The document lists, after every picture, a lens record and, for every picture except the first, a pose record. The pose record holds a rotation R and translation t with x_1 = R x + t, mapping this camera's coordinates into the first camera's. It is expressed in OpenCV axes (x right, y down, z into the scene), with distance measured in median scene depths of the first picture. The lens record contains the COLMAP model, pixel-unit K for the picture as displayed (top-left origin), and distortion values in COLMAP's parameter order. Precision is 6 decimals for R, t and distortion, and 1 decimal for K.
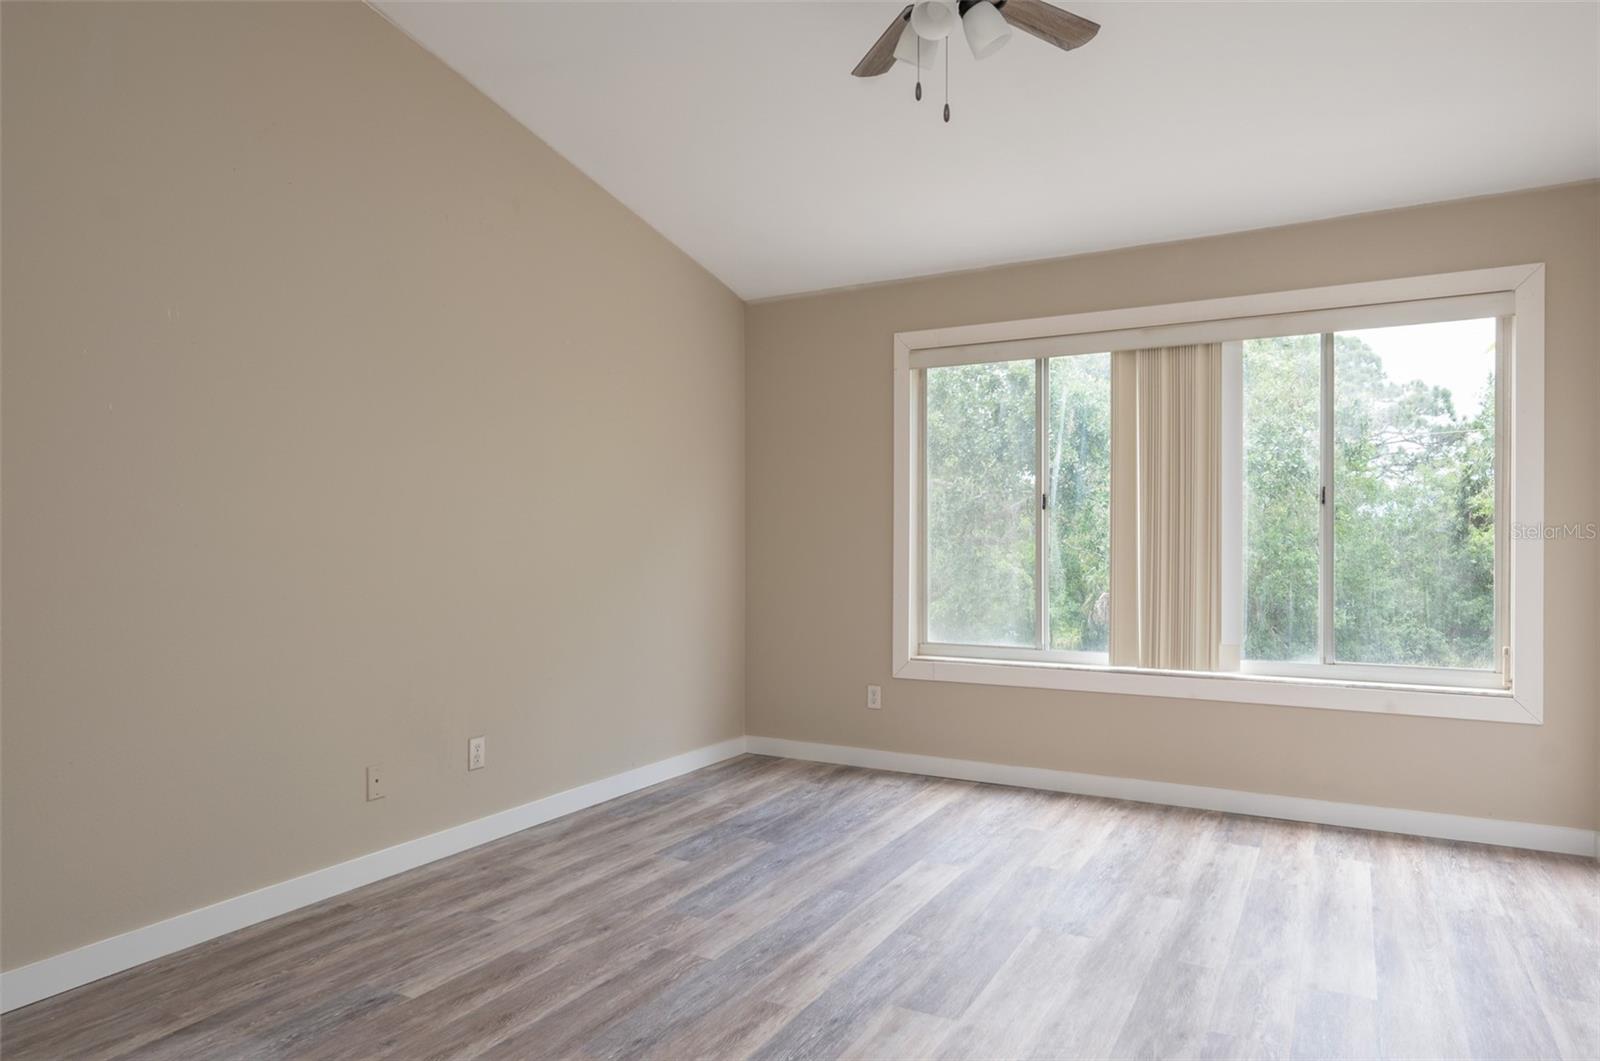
lens RADIAL K [[987.9, 0, 814.0], [0, 987.9, 536.0], [0, 0, 1]] dist [0.000546, 0.000126]
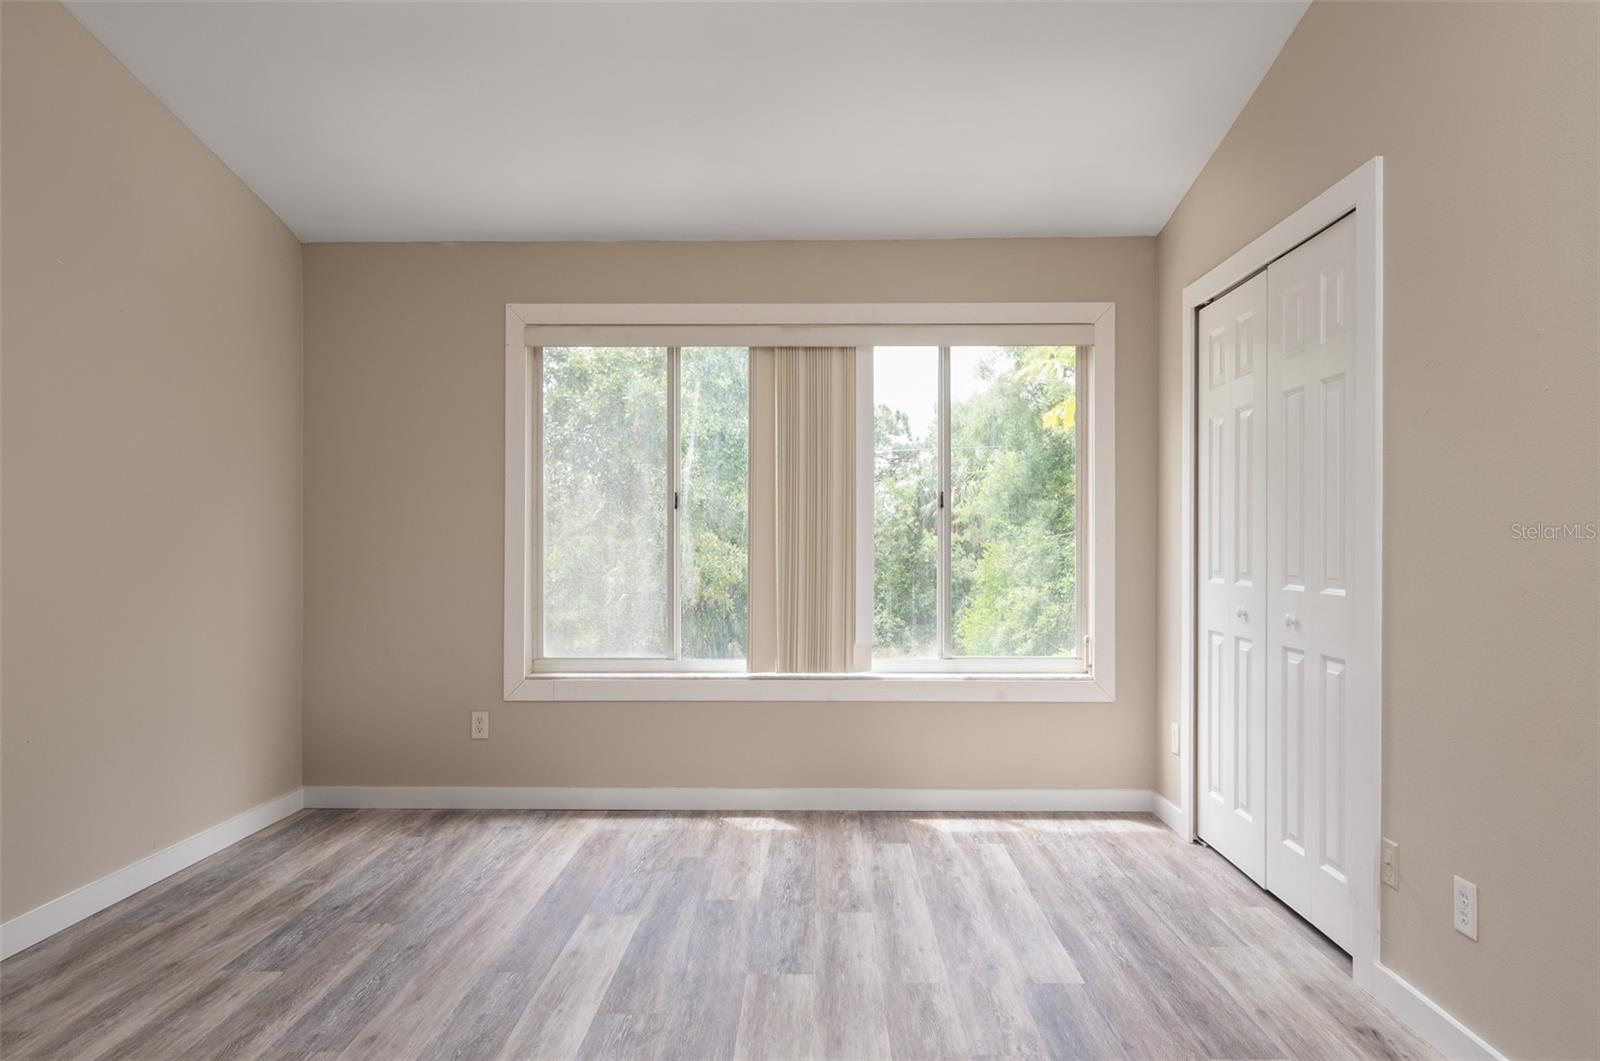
lens RADIAL K [[987.9, 0, 794.3], [0, 987.9, 531.3], [0, 0, 1]] dist [0.000546, 0.000126]
pose [[0.883670, 0.005616, 0.468076, -0.119939], [-0.002384, 0.999969, -0.007497, 0.001163], [-0.468104, 0.005509, 0.883656, 0.138438]]
